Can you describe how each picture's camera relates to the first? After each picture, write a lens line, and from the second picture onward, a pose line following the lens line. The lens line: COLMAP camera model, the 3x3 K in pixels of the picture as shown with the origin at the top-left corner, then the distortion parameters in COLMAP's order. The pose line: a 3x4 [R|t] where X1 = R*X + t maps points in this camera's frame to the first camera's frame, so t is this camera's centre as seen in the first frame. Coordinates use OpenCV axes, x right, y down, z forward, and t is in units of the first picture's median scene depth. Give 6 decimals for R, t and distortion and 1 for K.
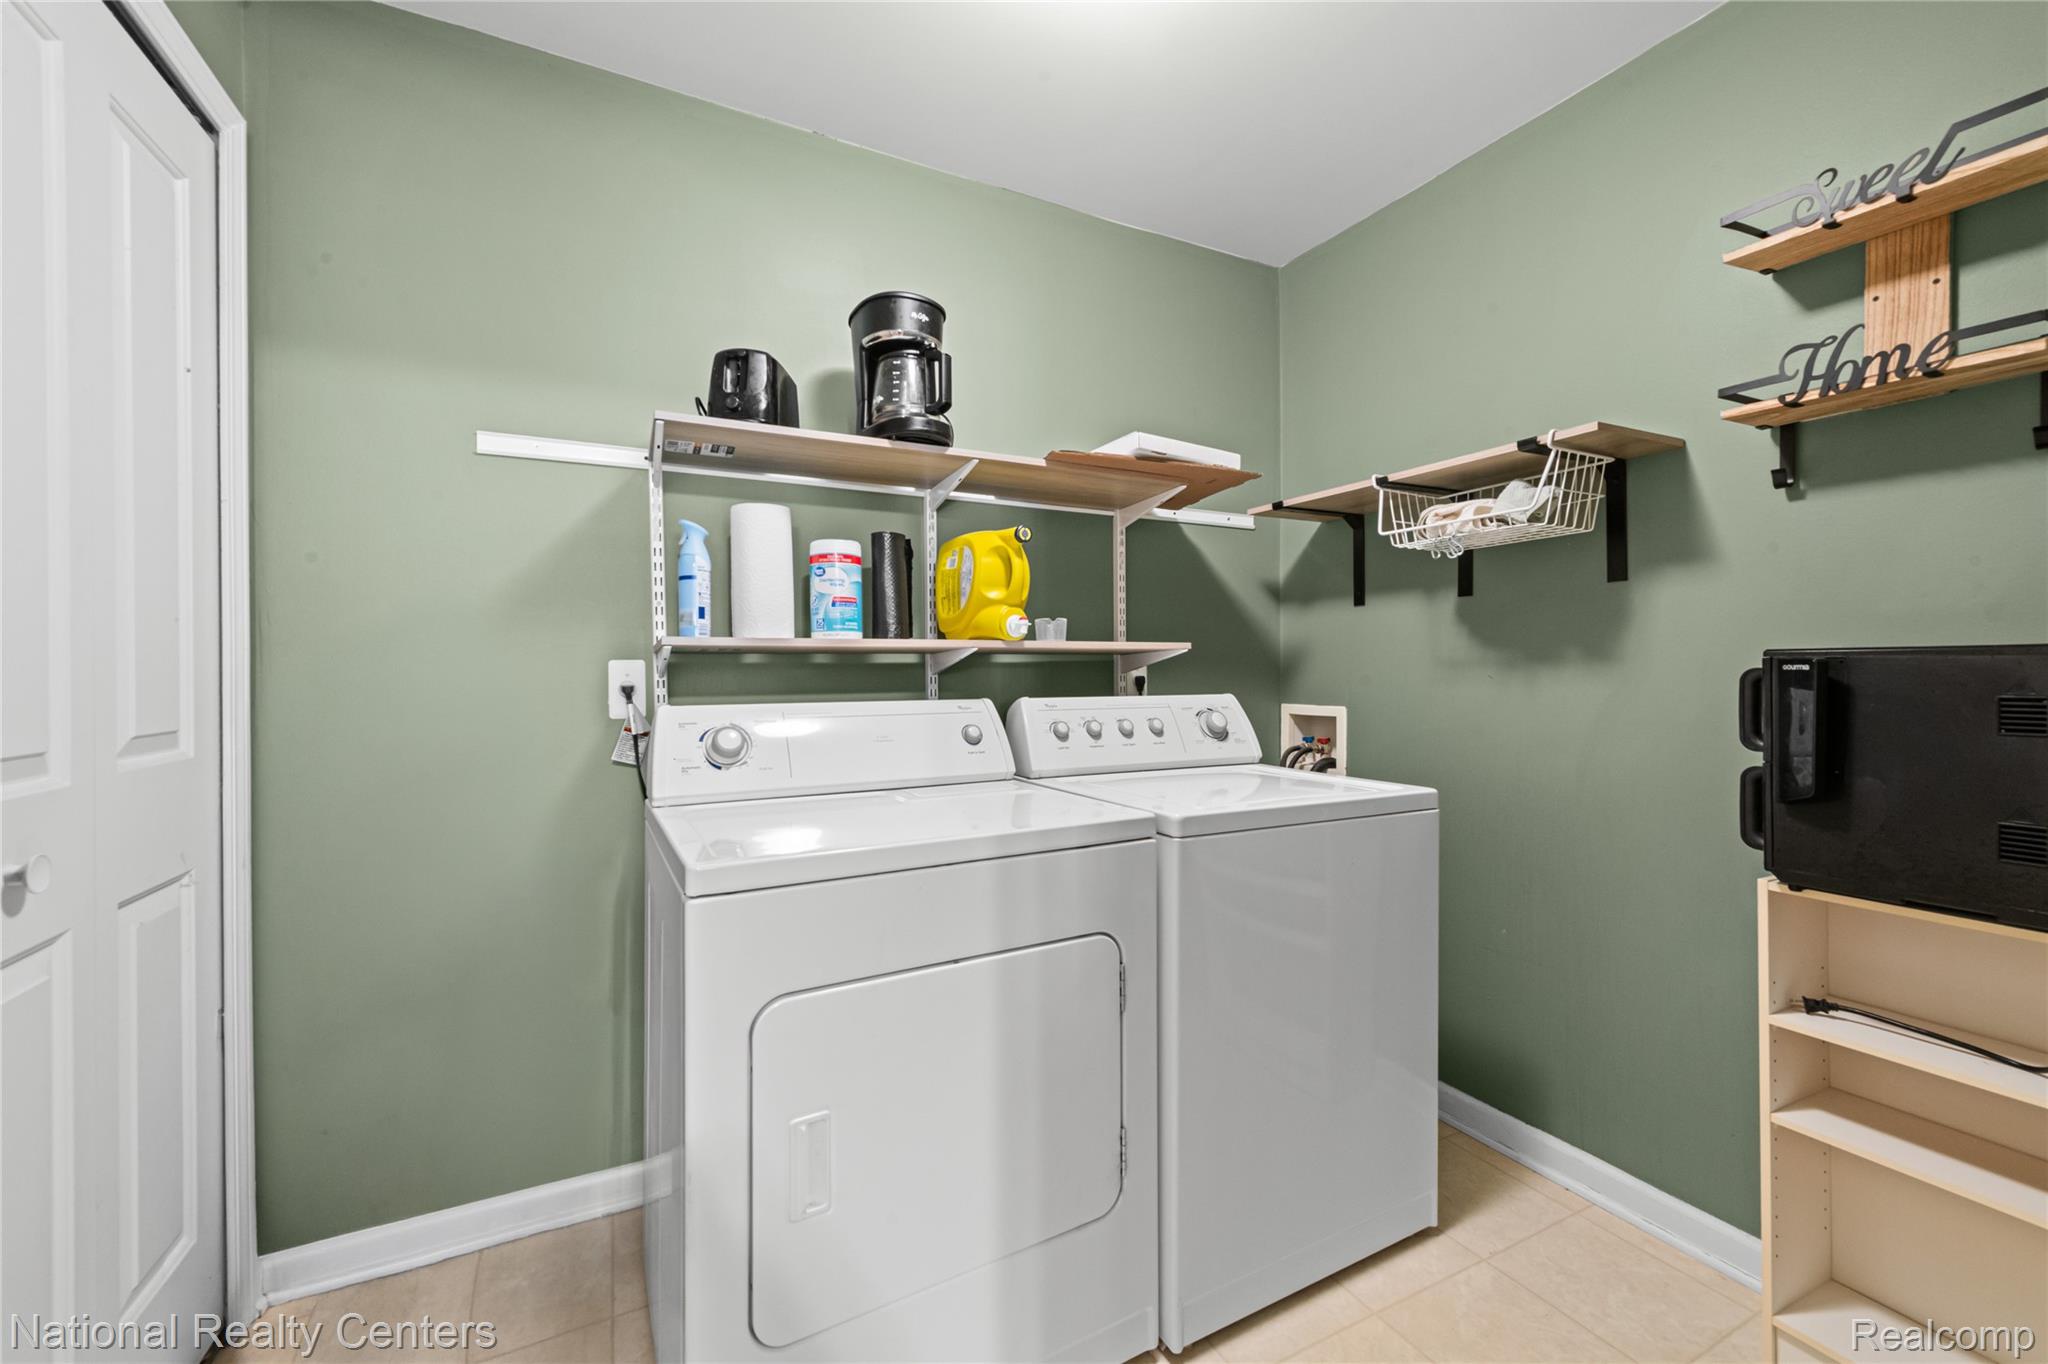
lens RADIAL K [[806.3, 0, 1029.5], [0, 806.3, 671.7], [0, 0, 1]] dist [0.010782, -0.003524]
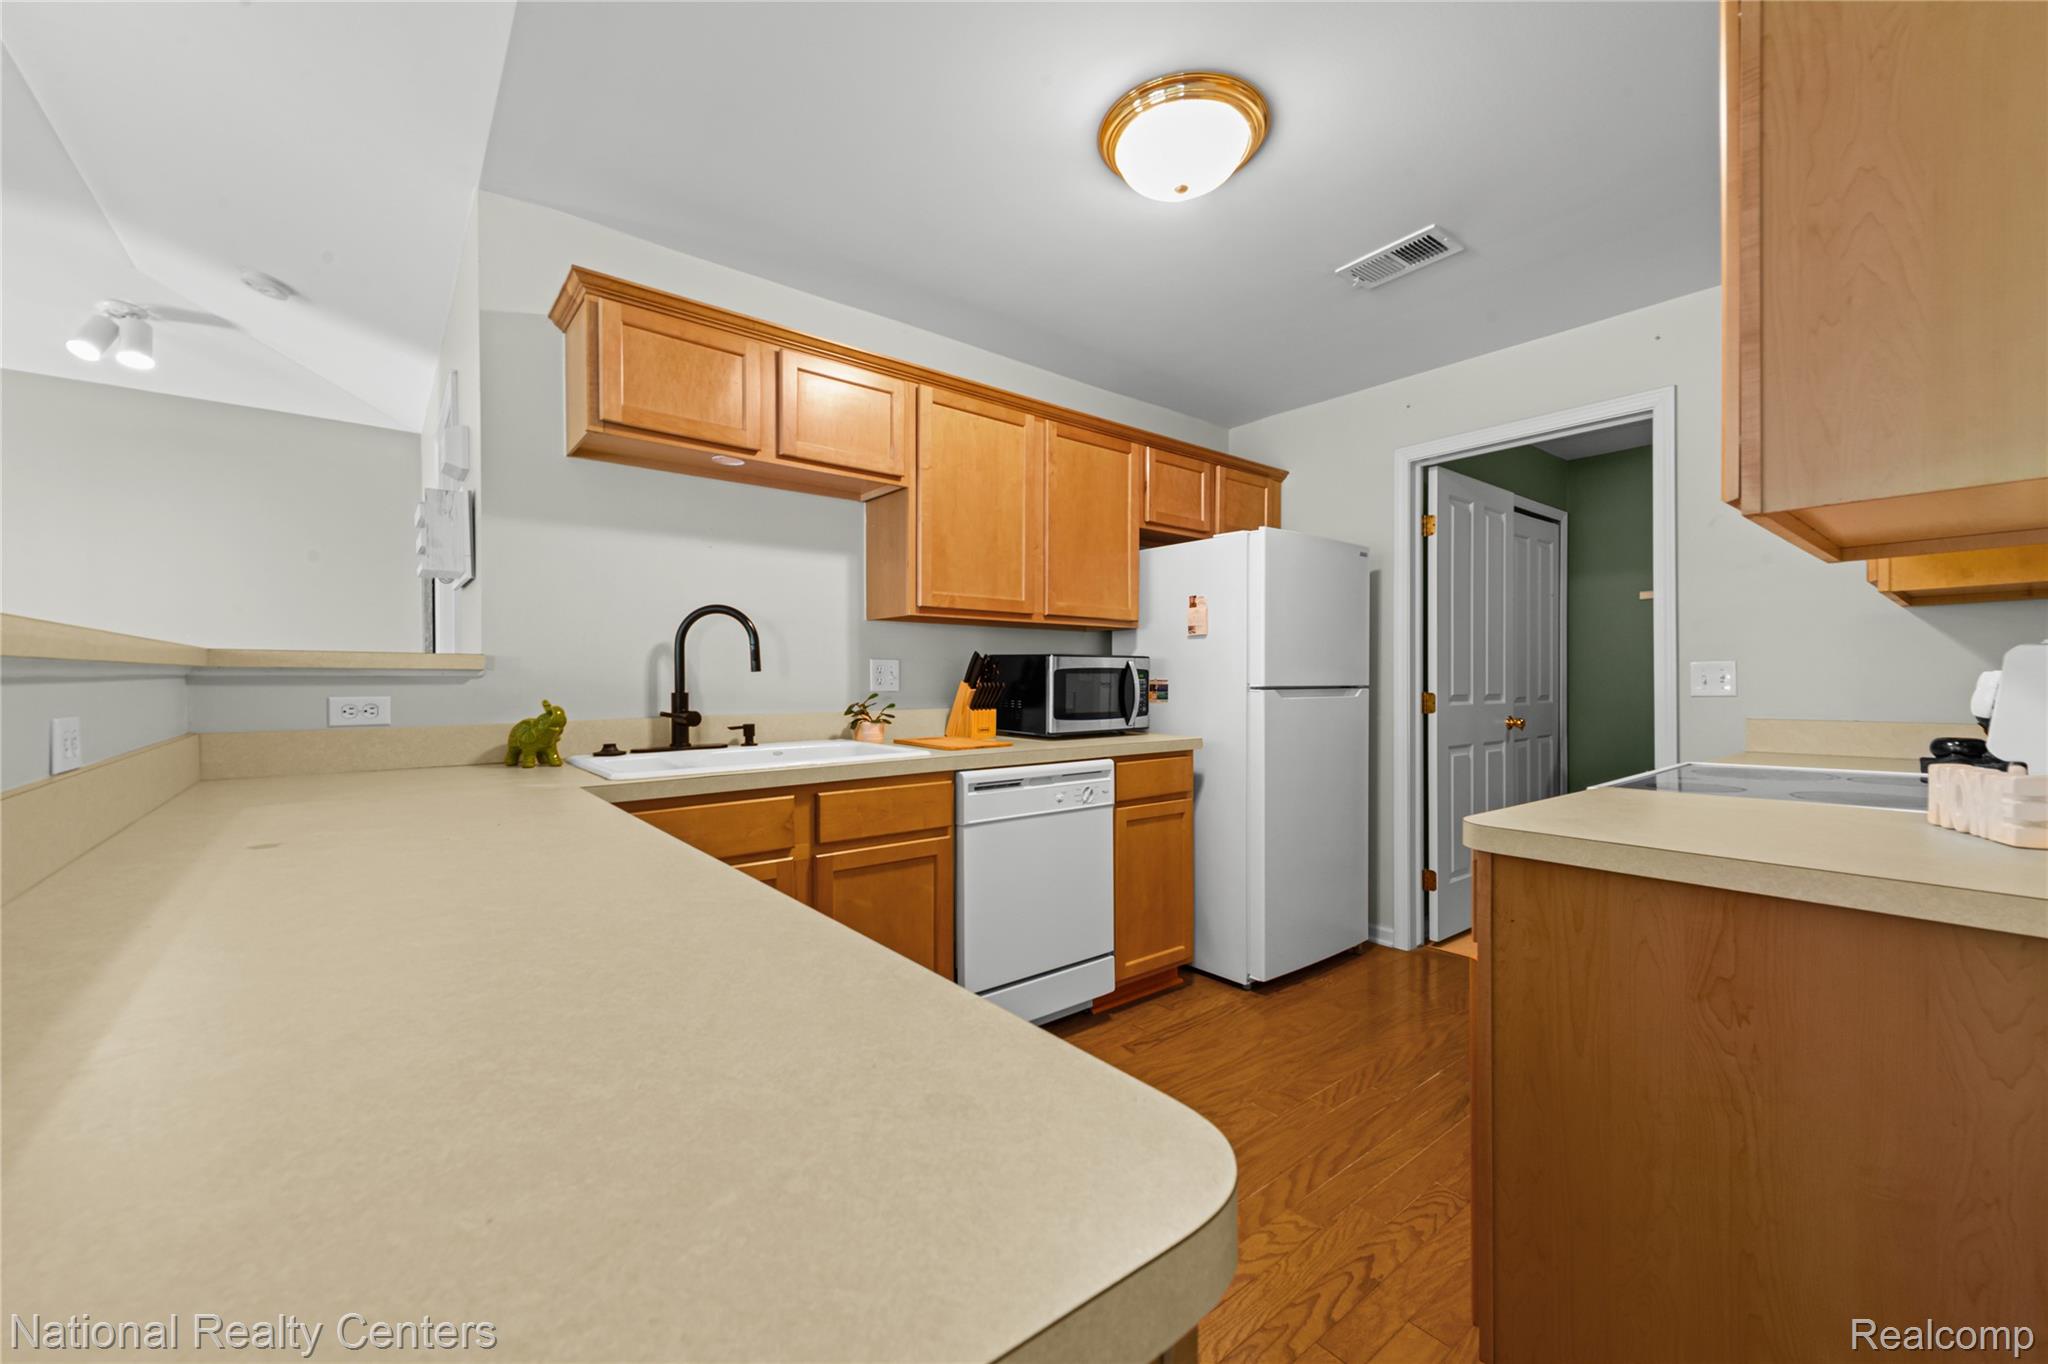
lens RADIAL K [[806.3, 0, 1023.5], [0, 806.3, 687.0], [0, 0, 1]] dist [0.010782, -0.003524]
pose [[0.201341, 0.008405, -0.979485, 1.525550], [-0.003903, 0.999962, 0.007778, 0.010824], [0.979513, 0.002257, 0.201366, -1.529794]]
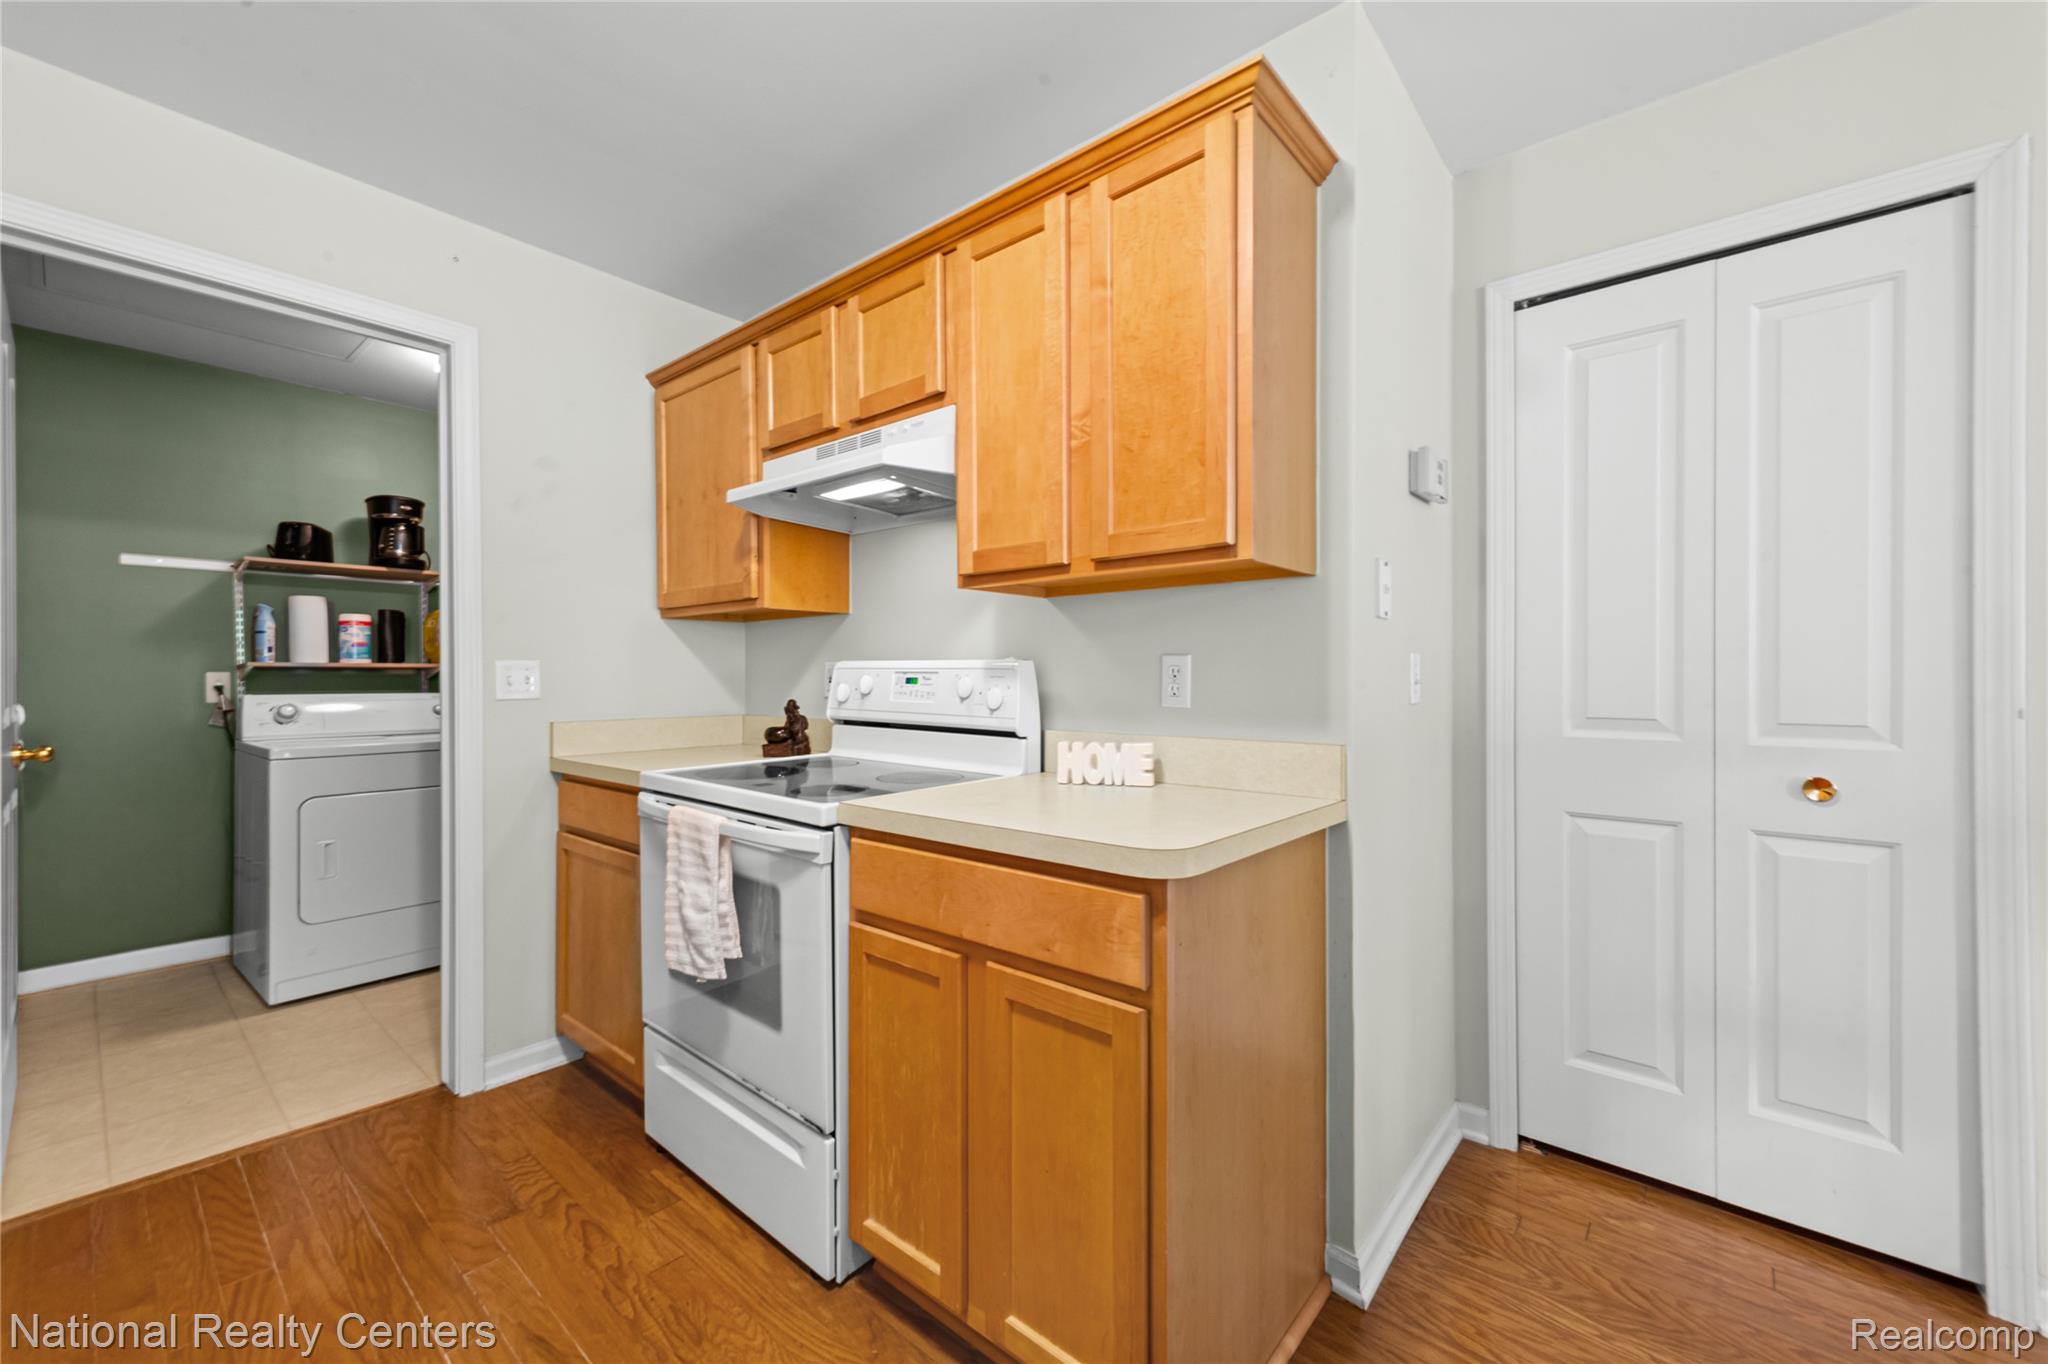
lens RADIAL K [[806.3, 0, 1023.7], [0, 806.3, 677.8], [0, 0, 1]] dist [0.010782, -0.003524]
pose [[0.923608, 0.004977, 0.383305, 0.535059], [-0.002797, 0.999977, -0.006246, 0.004851], [-0.383328, 0.004696, 0.923601, -1.532155]]
